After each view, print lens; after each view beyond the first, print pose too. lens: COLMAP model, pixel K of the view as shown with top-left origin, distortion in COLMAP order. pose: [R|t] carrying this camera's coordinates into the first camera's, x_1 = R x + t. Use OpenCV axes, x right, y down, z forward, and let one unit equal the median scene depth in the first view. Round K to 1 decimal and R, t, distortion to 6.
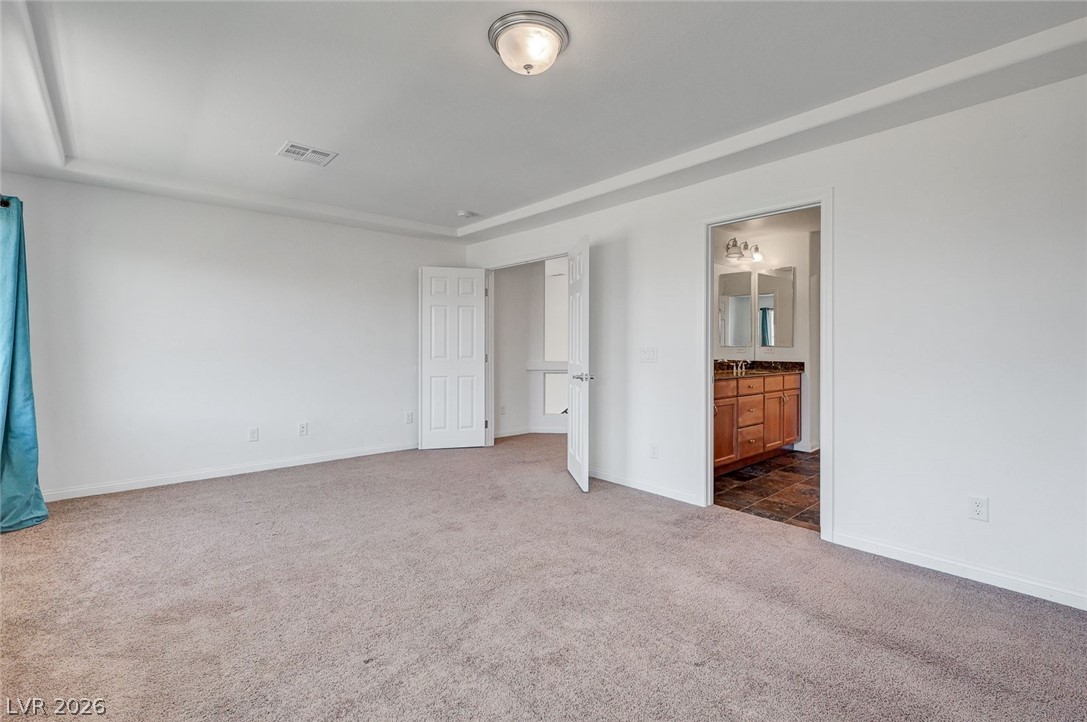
lens RADIAL K [[491.3, 0, 531.9], [0, 491.3, 346.2], [0, 0, 1]] dist [0.006369, 0.000745]
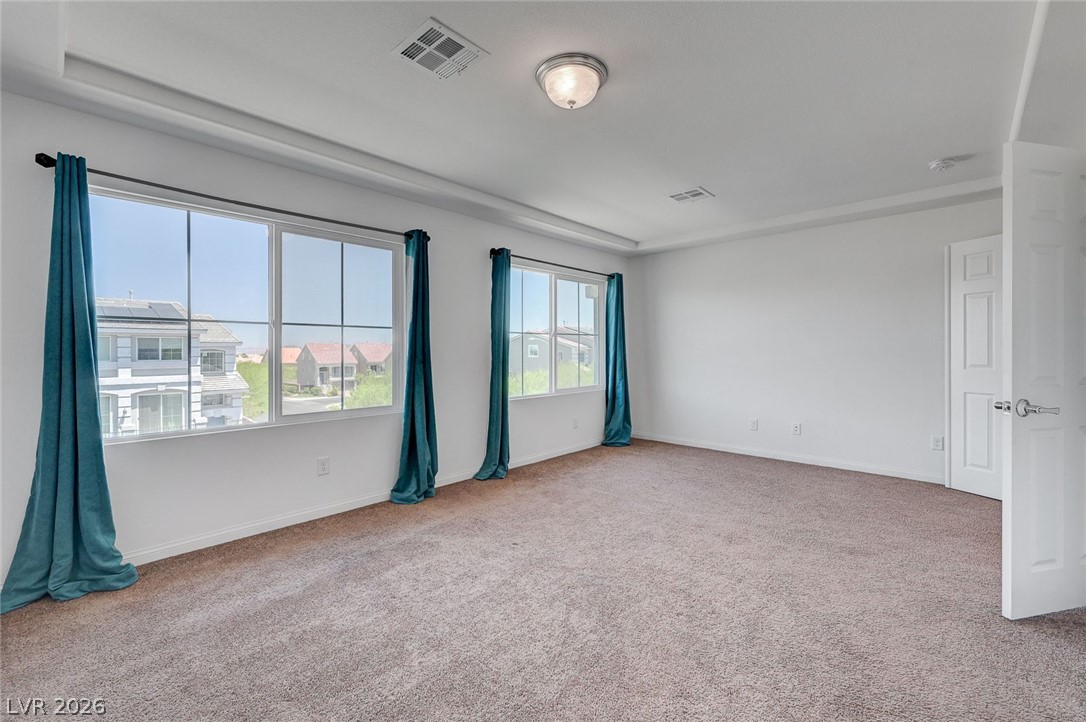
lens RADIAL K [[455.7, 0, 550.9], [0, 455.7, 353.5], [0, 0, 1]] dist [-0.001848, -0.000081]
pose [[0.116700, 0.004391, -0.993157, 0.745162], [-0.000246, 0.999990, 0.004393, 0.003556], [0.993167, -0.000269, 0.116700, 0.602612]]
